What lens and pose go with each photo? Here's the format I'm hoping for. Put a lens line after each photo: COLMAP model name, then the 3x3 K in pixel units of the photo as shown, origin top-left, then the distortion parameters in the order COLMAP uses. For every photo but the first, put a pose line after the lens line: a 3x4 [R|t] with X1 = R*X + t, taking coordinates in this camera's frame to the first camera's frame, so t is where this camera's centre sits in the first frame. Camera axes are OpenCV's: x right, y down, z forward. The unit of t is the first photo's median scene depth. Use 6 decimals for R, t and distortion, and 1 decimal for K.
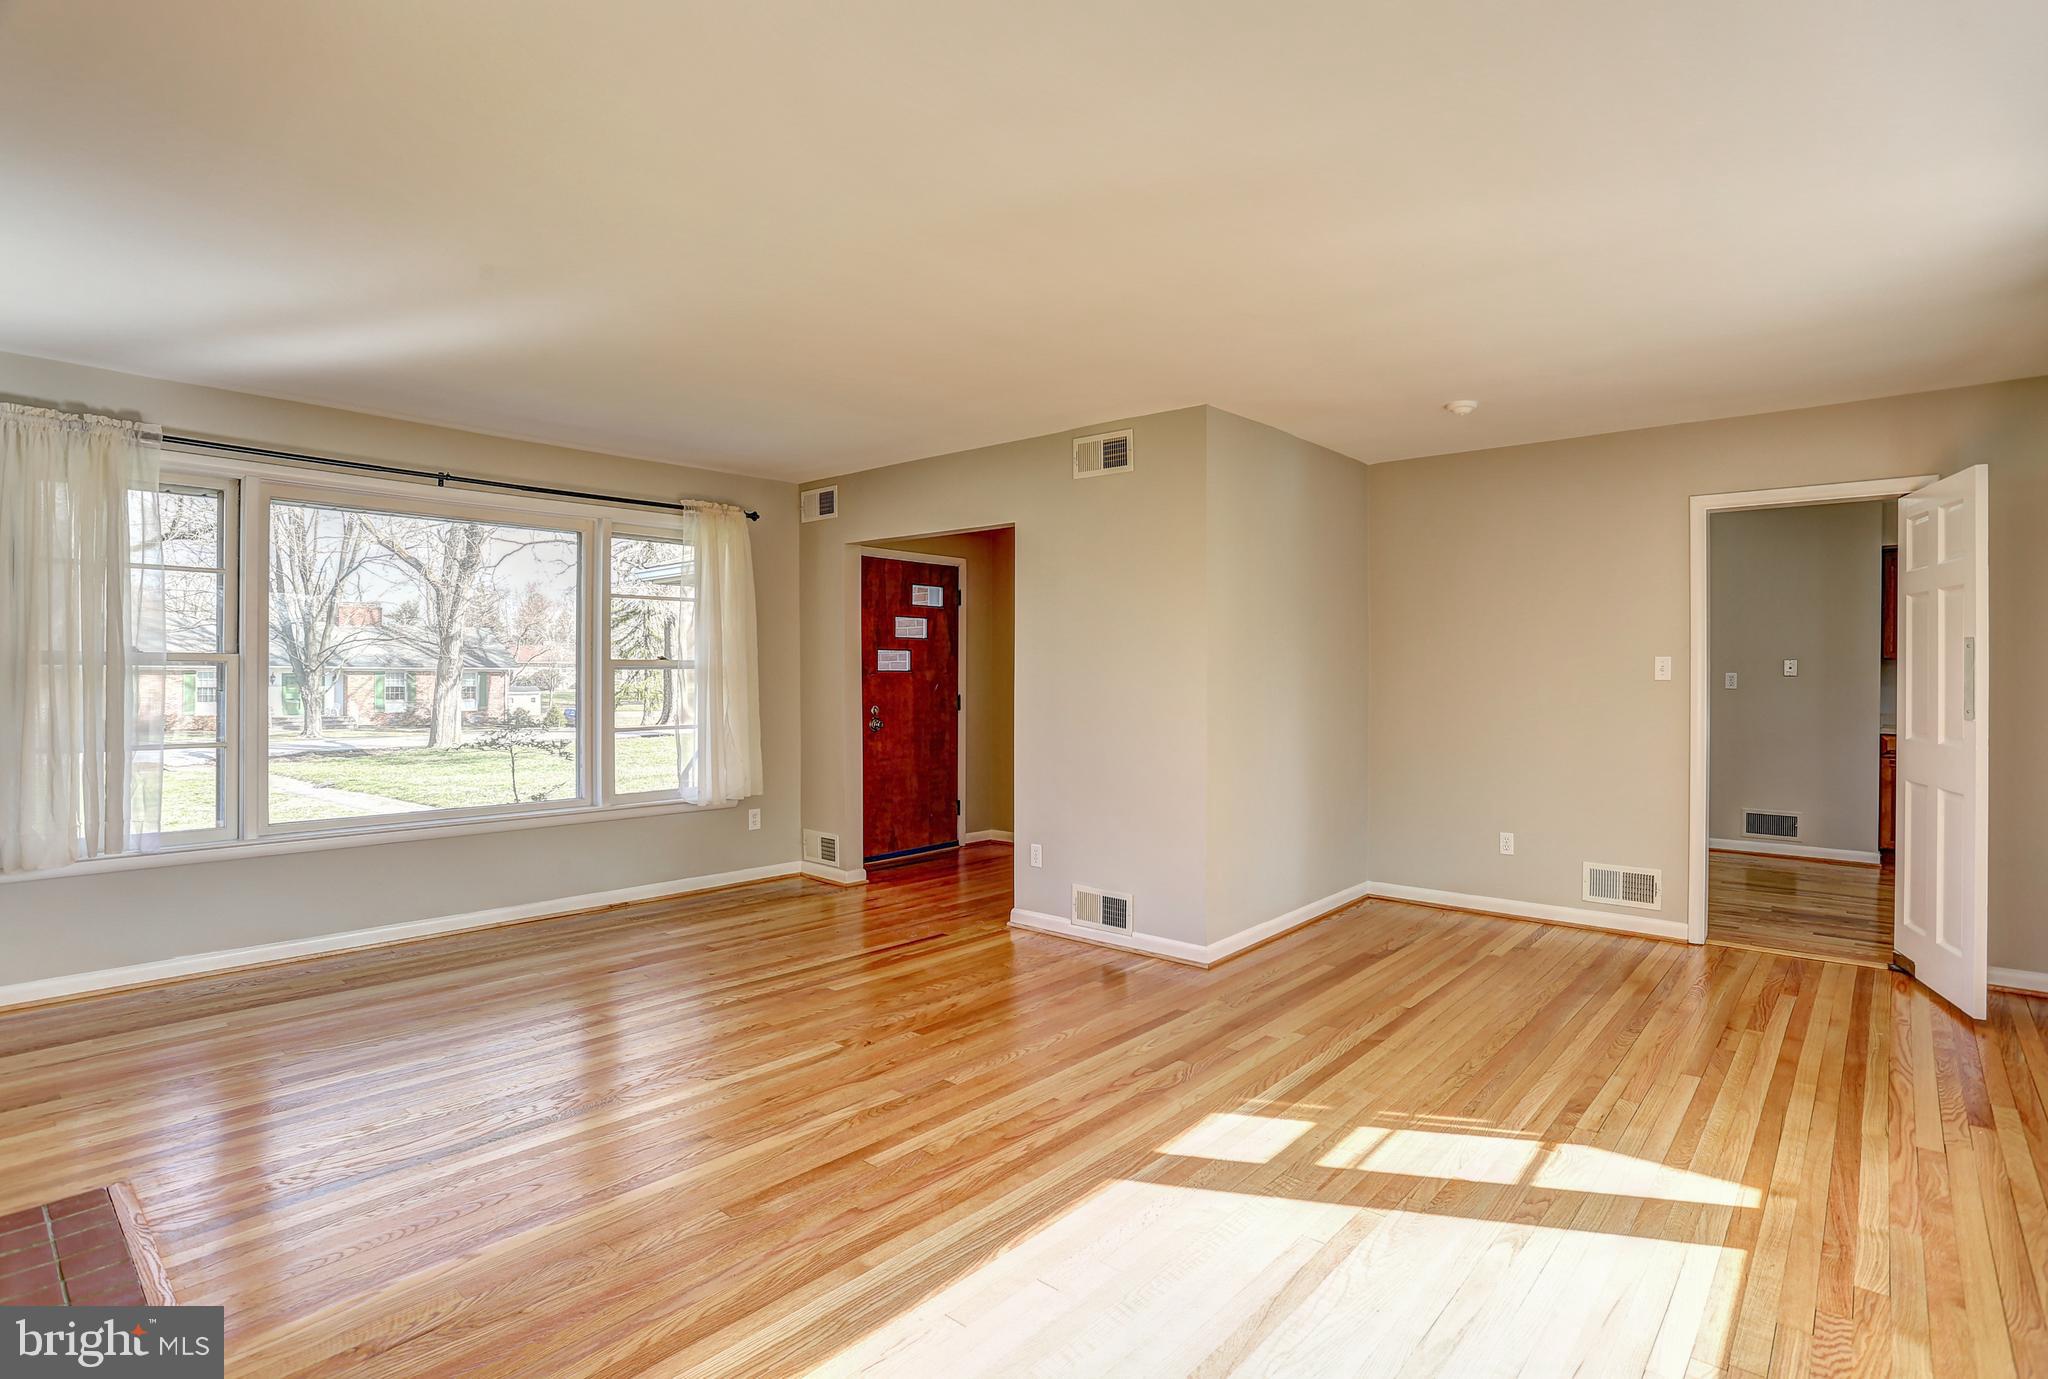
lens RADIAL K [[1016.8, 0, 1022.9], [0, 1016.8, 673.2], [0, 0, 1]] dist [-0.058004, 0.019476]
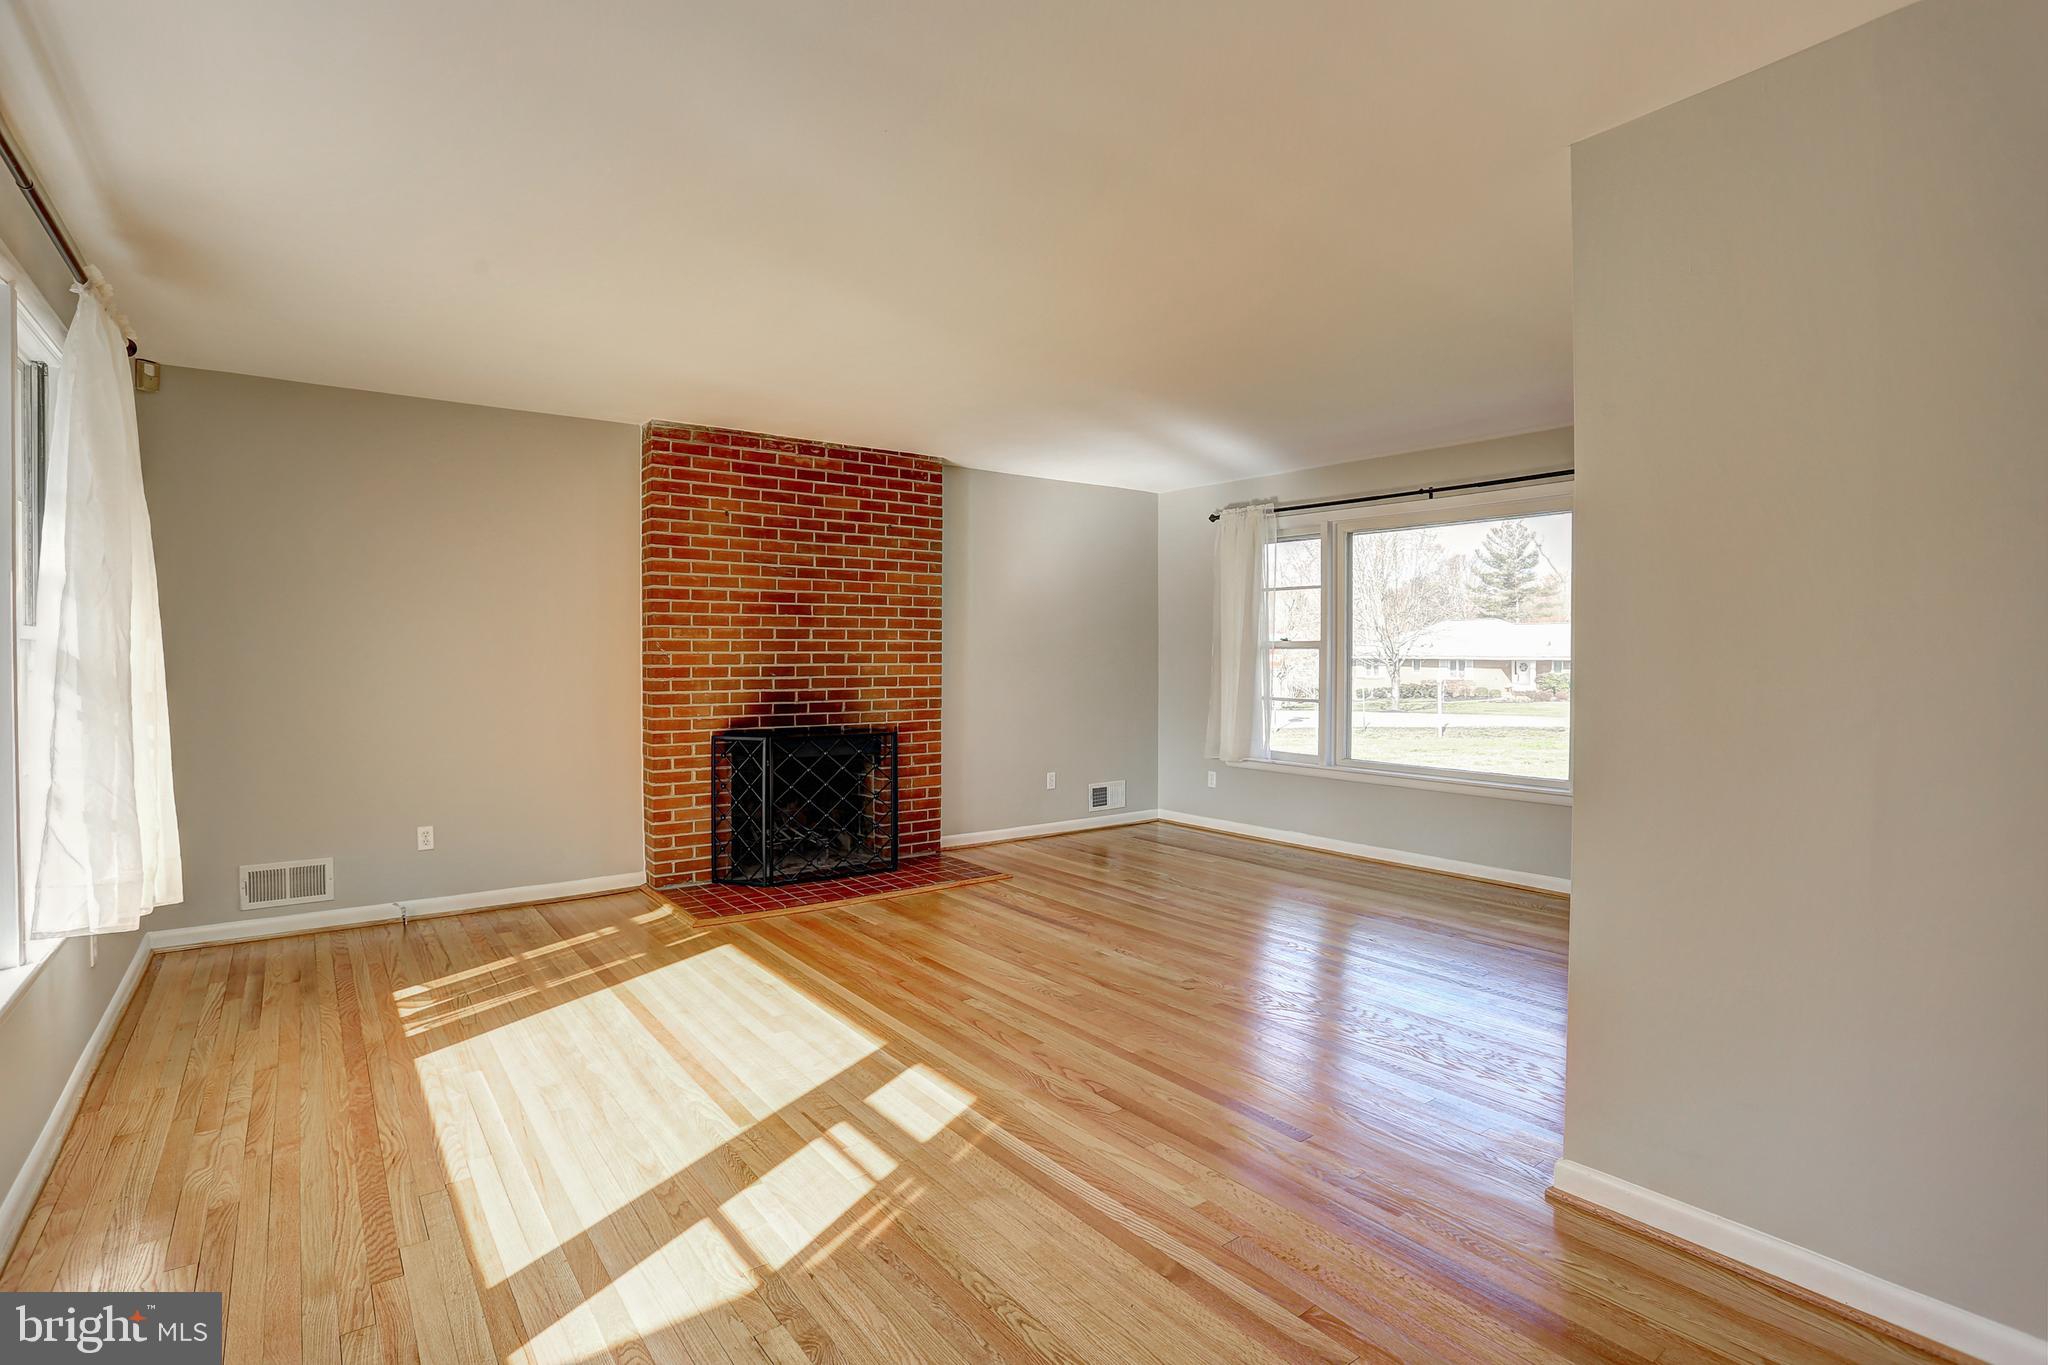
lens RADIAL K [[1001.9, 0, 1023.7], [0, 1001.9, 667.0], [0, 0, 1]] dist [-0.064129, 0.016773]
pose [[-0.208630, 0.010082, -0.977943, 1.077756], [-0.001215, 0.999943, 0.010568, 0.006183], [0.977994, 0.003393, -0.208606, 1.201411]]
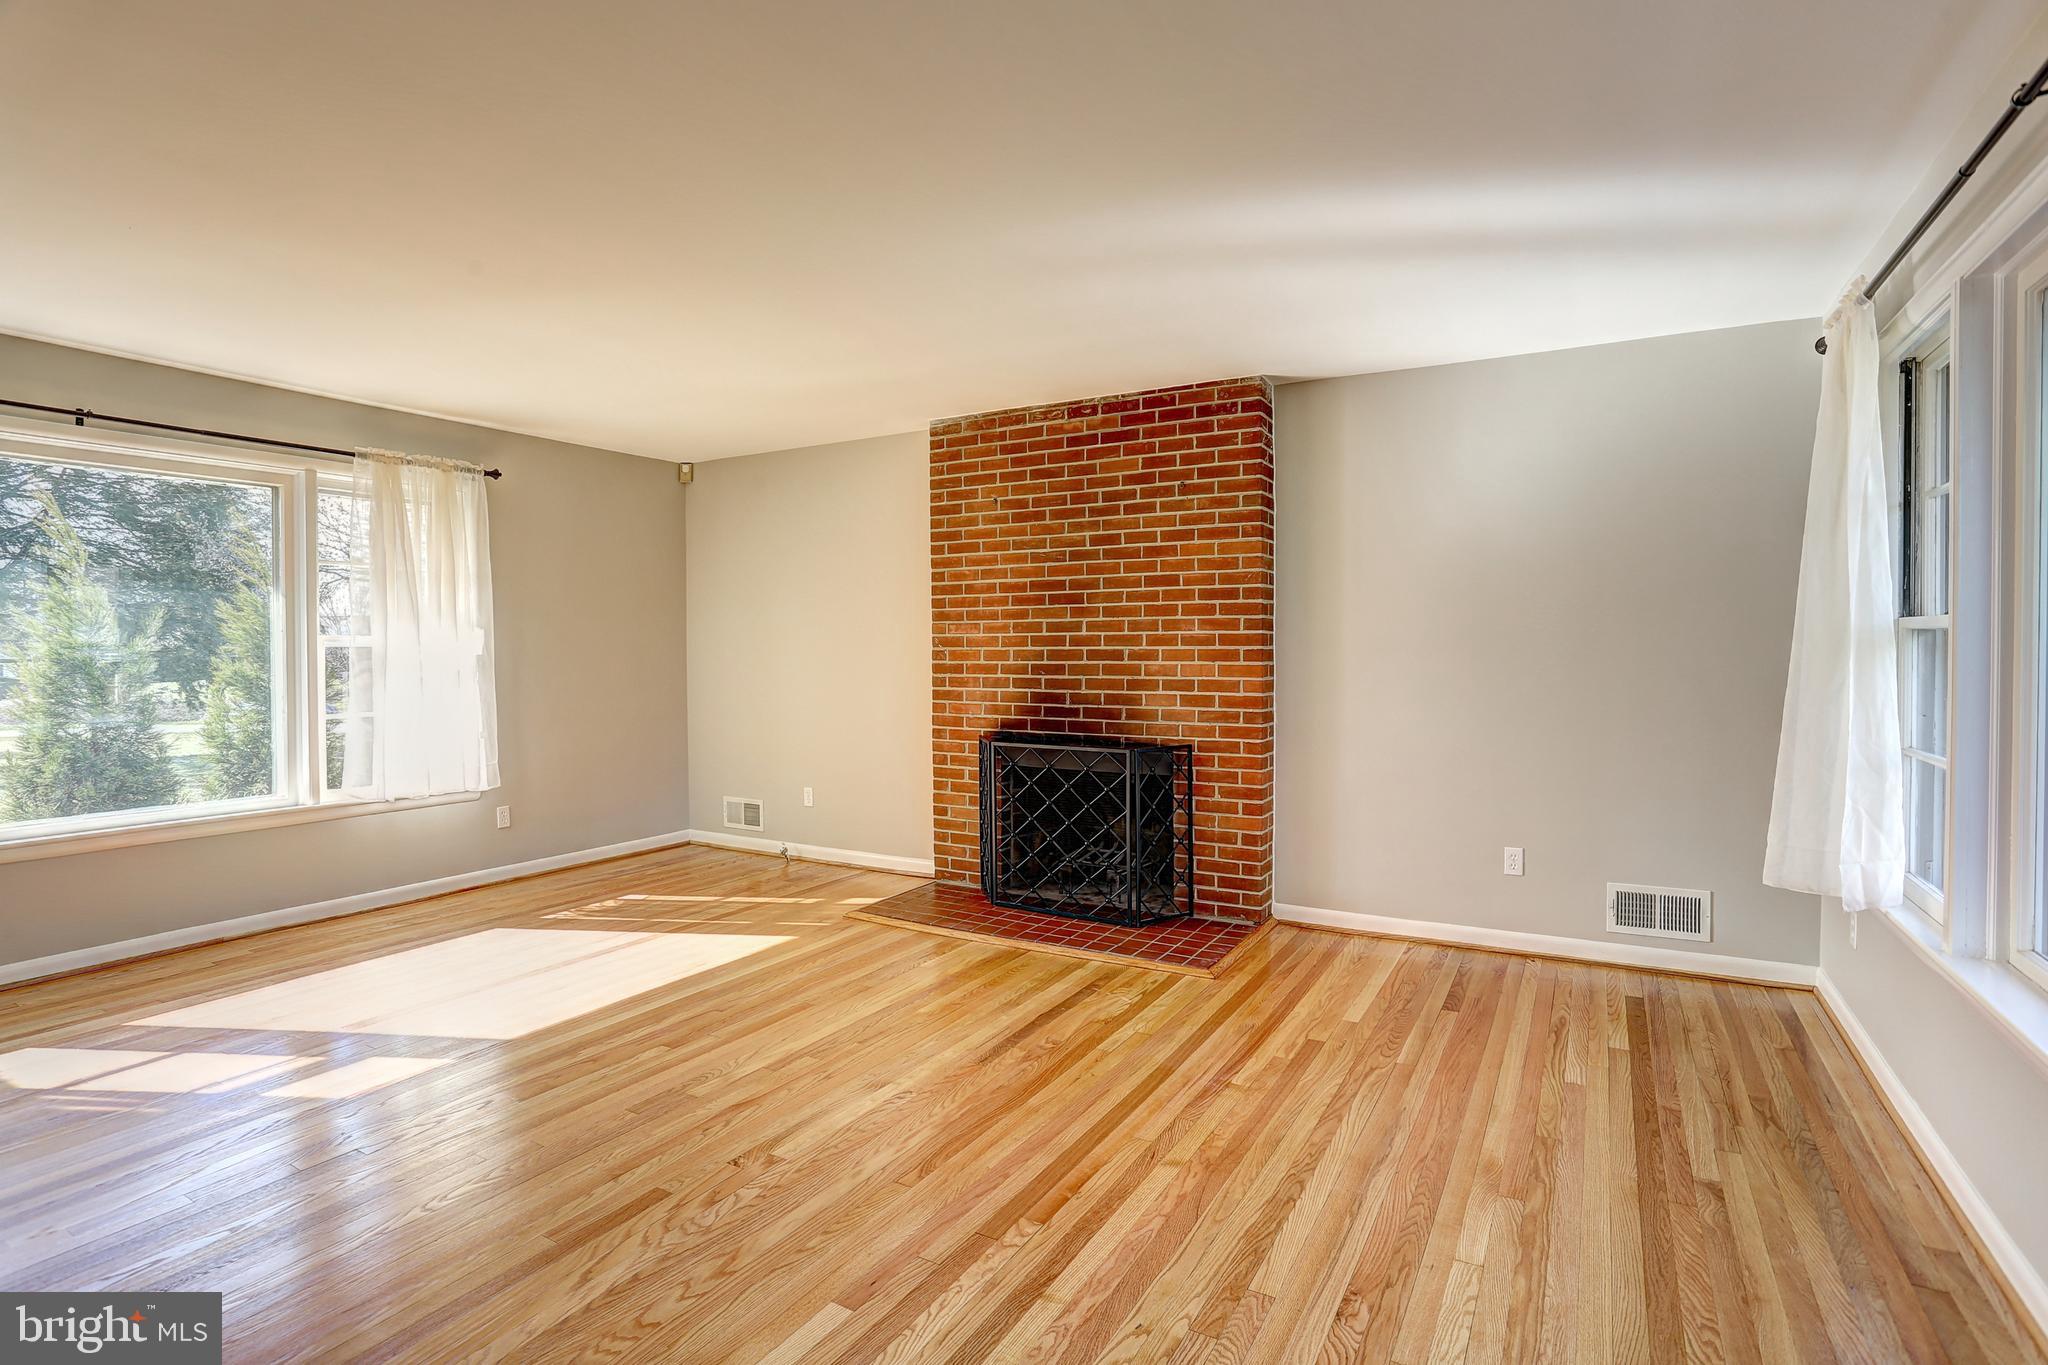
lens RADIAL K [[1001.9, 0, 1023.7], [0, 1001.9, 667.0], [0, 0, 1]] dist [-0.064129, 0.016773]
pose [[-0.979303, 0.000062, -0.202400, -0.242149], [-0.002635, 0.999911, 0.013052, 0.009034], [0.202383, 0.013315, -0.979216, 1.963863]]
